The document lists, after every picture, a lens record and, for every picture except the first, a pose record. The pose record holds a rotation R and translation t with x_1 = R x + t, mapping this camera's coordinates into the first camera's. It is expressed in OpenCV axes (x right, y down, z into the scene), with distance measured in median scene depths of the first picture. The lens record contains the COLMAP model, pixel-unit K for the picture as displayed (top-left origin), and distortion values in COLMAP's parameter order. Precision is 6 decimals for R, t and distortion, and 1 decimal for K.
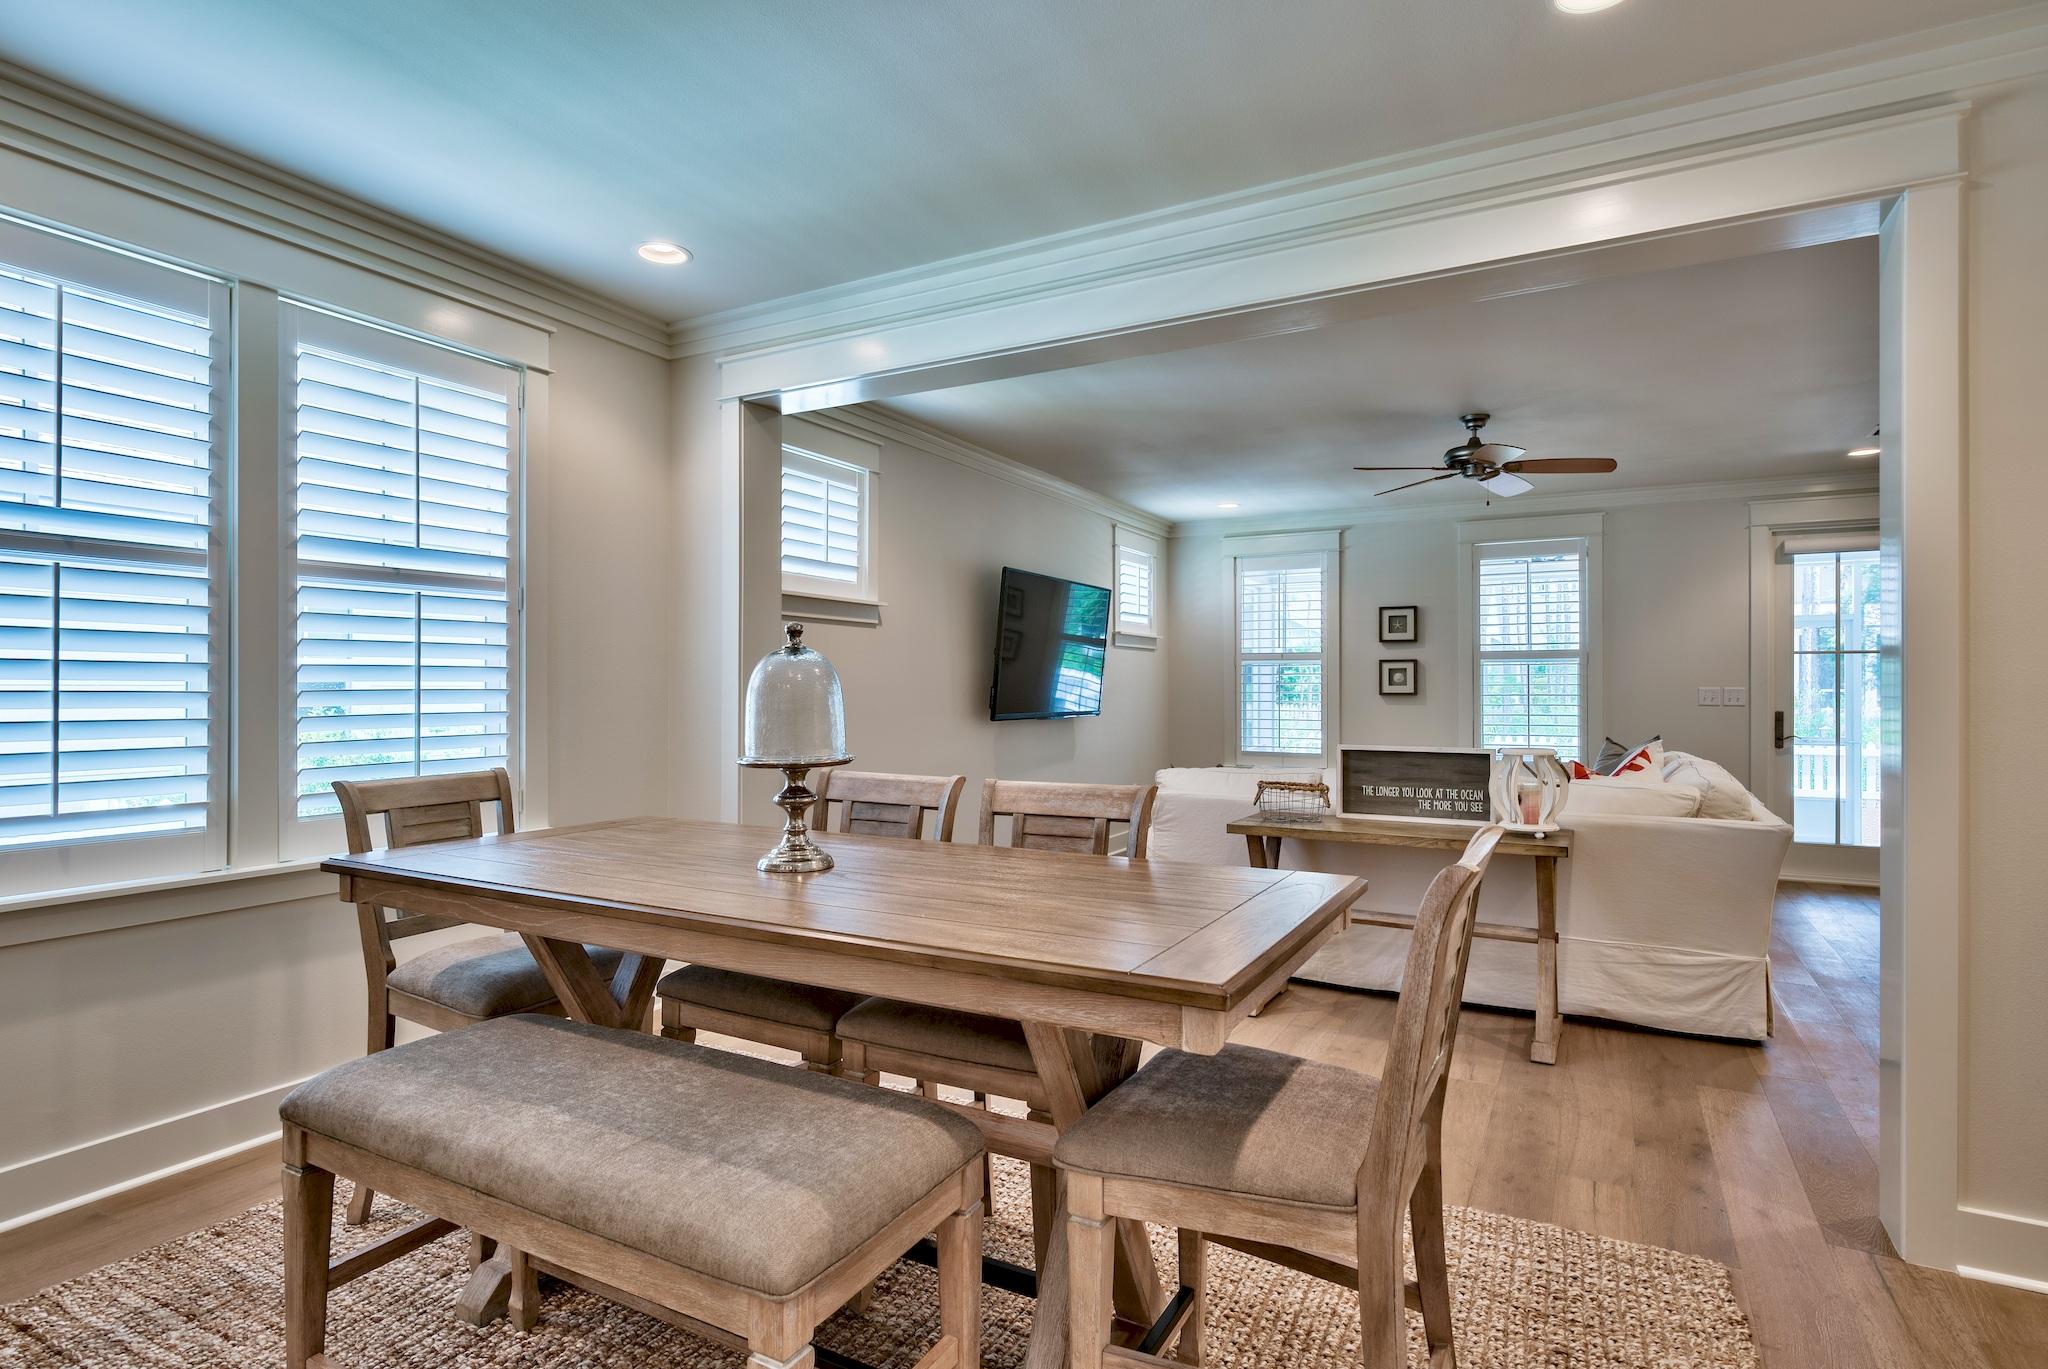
lens RADIAL K [[1046.1, 0, 1018.6], [0, 1046.1, 679.4], [0, 0, 1]] dist [0.012205, 0.000139]
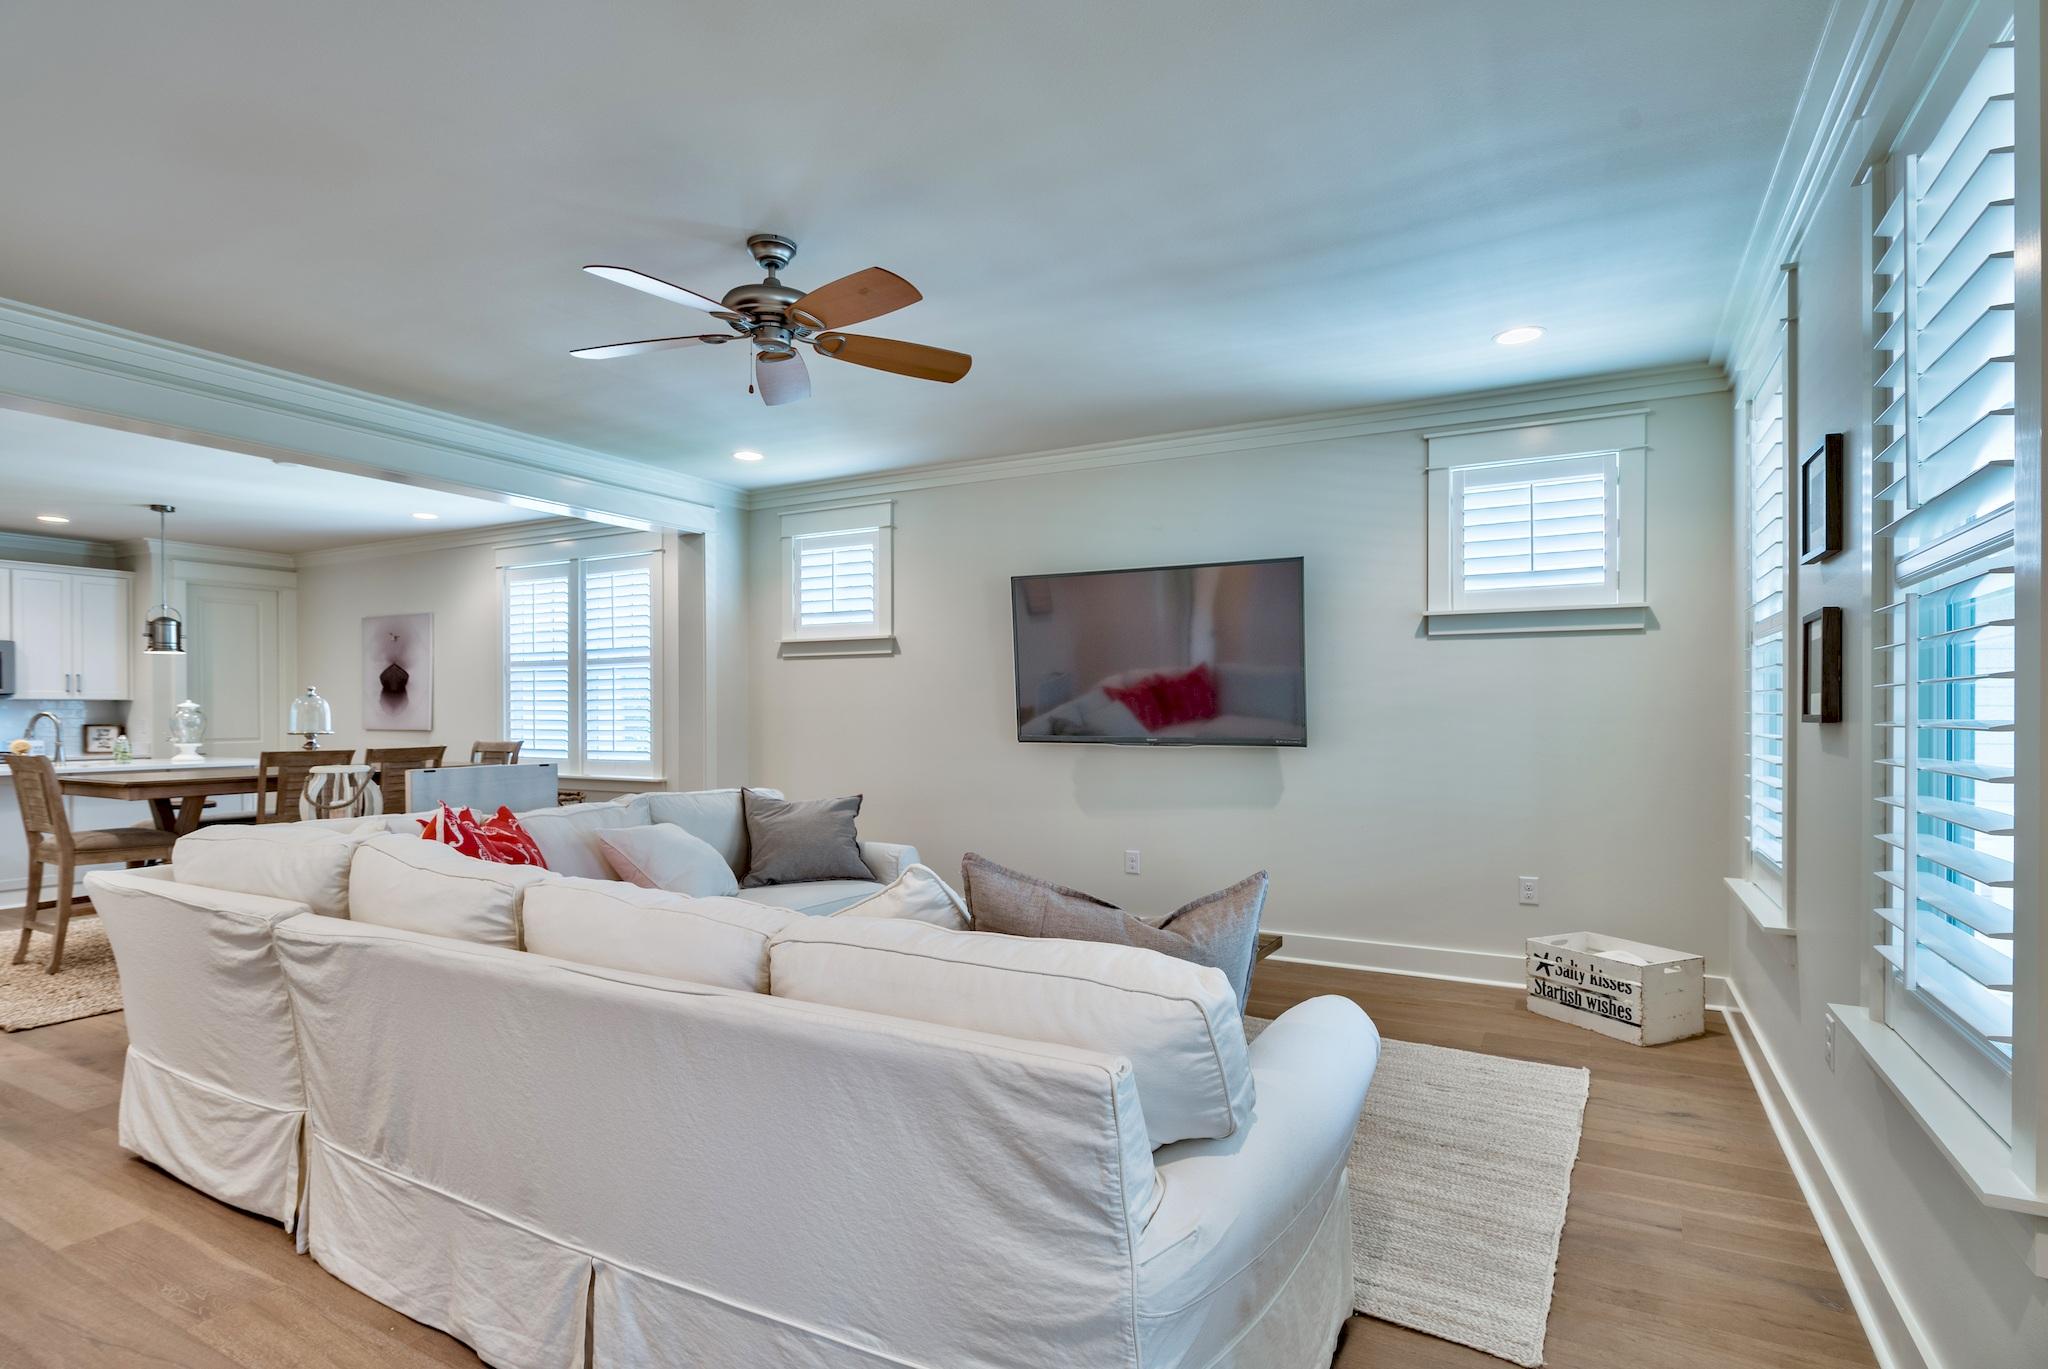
lens RADIAL K [[1018.0, 0, 1024.4], [0, 1018.0, 712.5], [0, 0, 1]] dist [-0.000999, 0.000309]
pose [[-0.000291, 0.001577, -0.999999, 0.788428], [0.009046, 0.999958, 0.001574, 0.009852], [0.999959, -0.009045, -0.000306, 0.899038]]
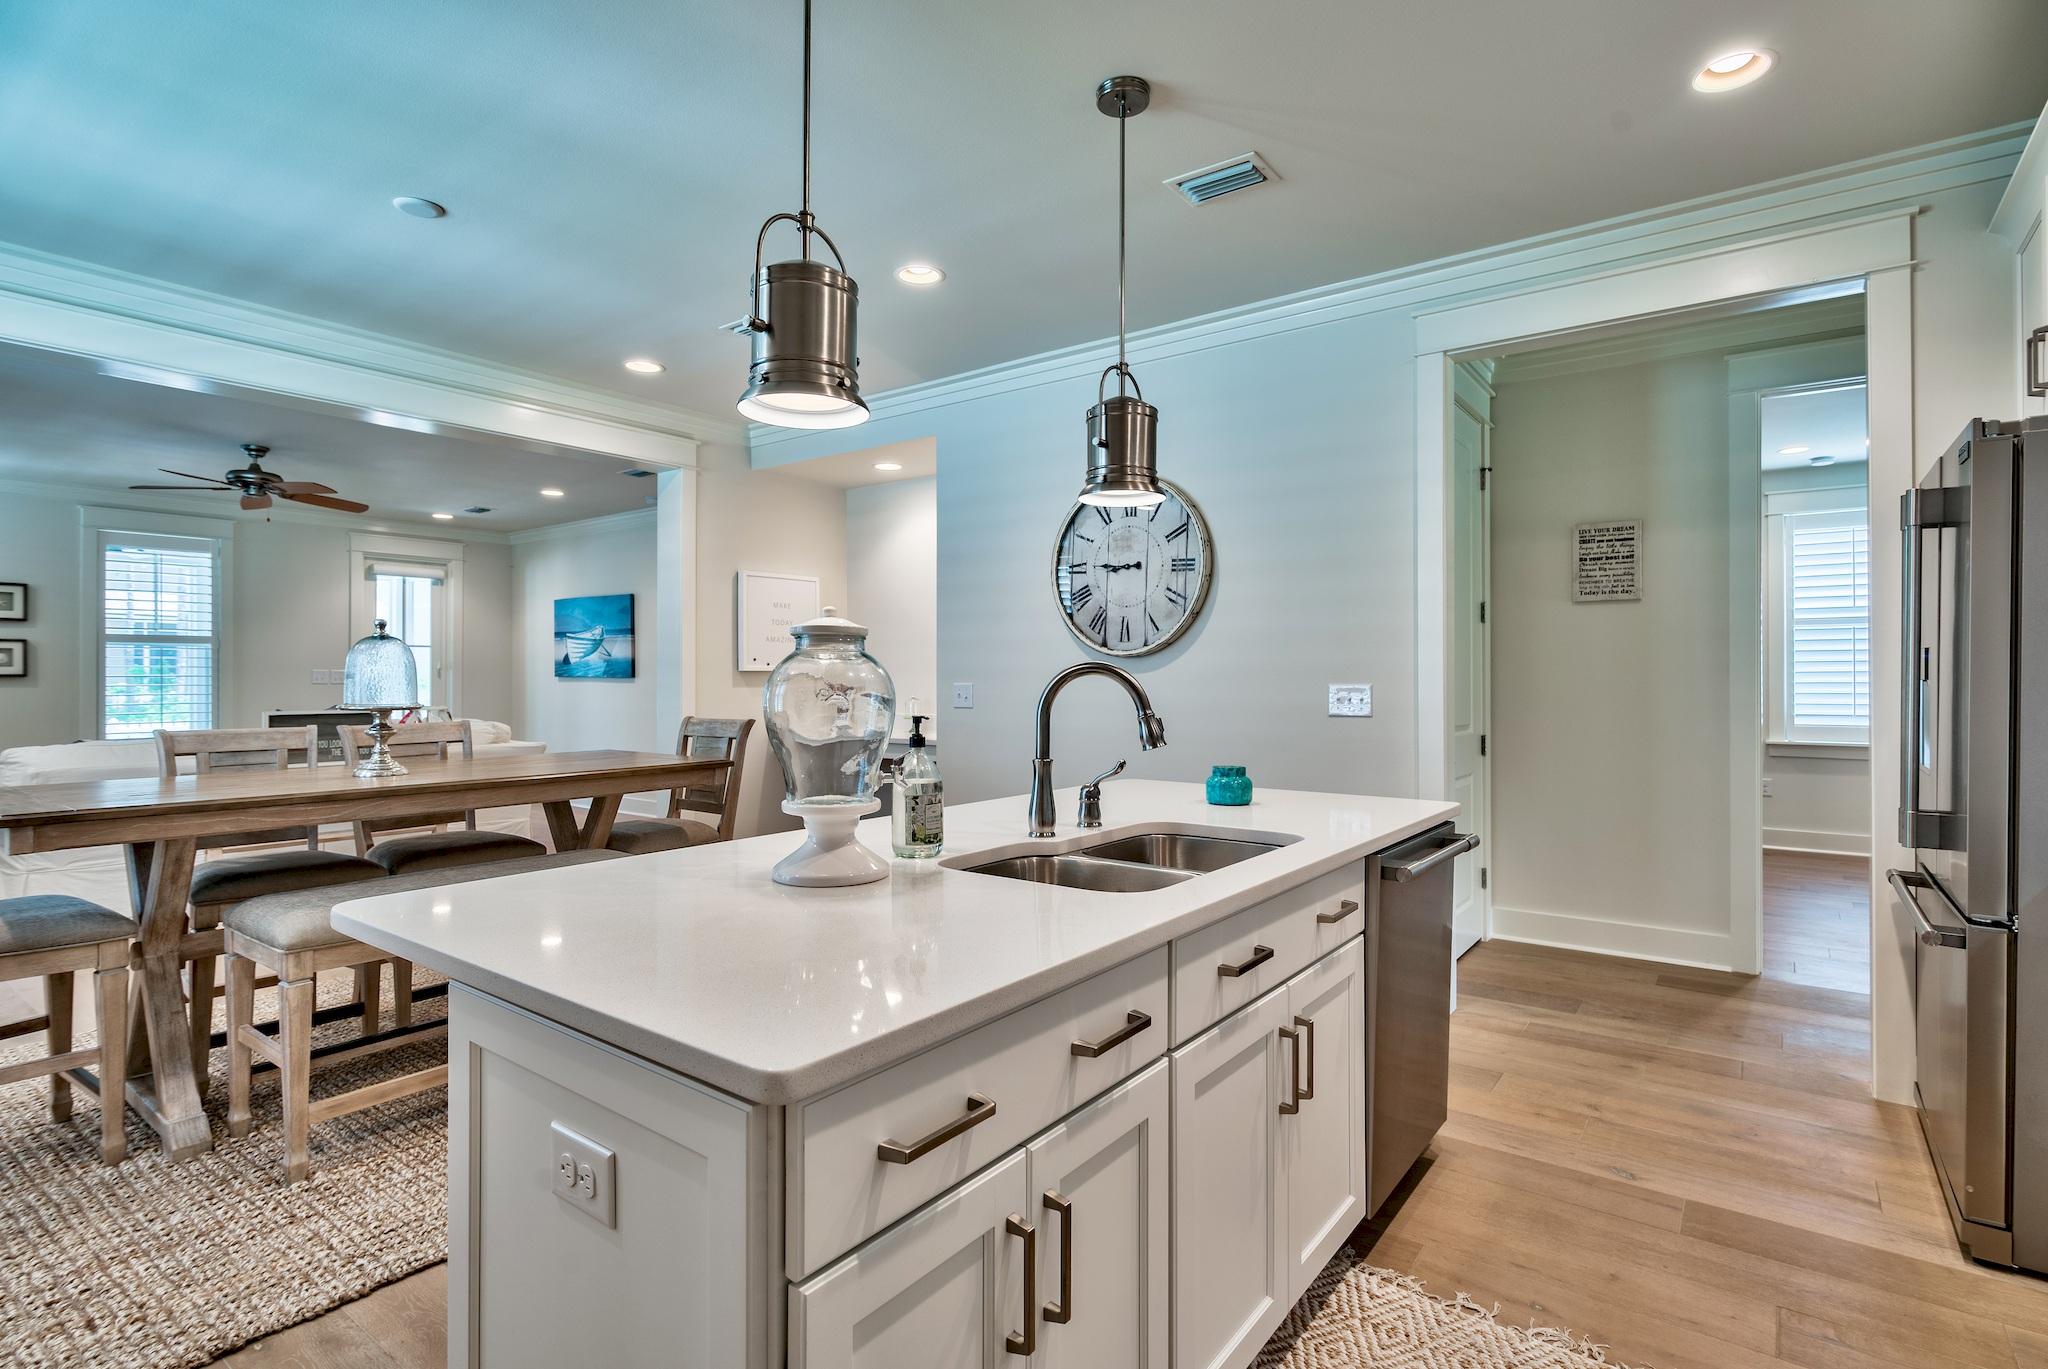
lens RADIAL K [[1016.5, 0, 1038.7], [0, 1016.5, 678.3], [0, 0, 1]] dist [-0.000029, -0.000366]
pose [[0.148449, -0.003646, 0.988913, -0.459930], [-0.008033, 0.999956, 0.004893, 0.005092], [-0.988887, -0.008671, 0.148413, -0.064600]]
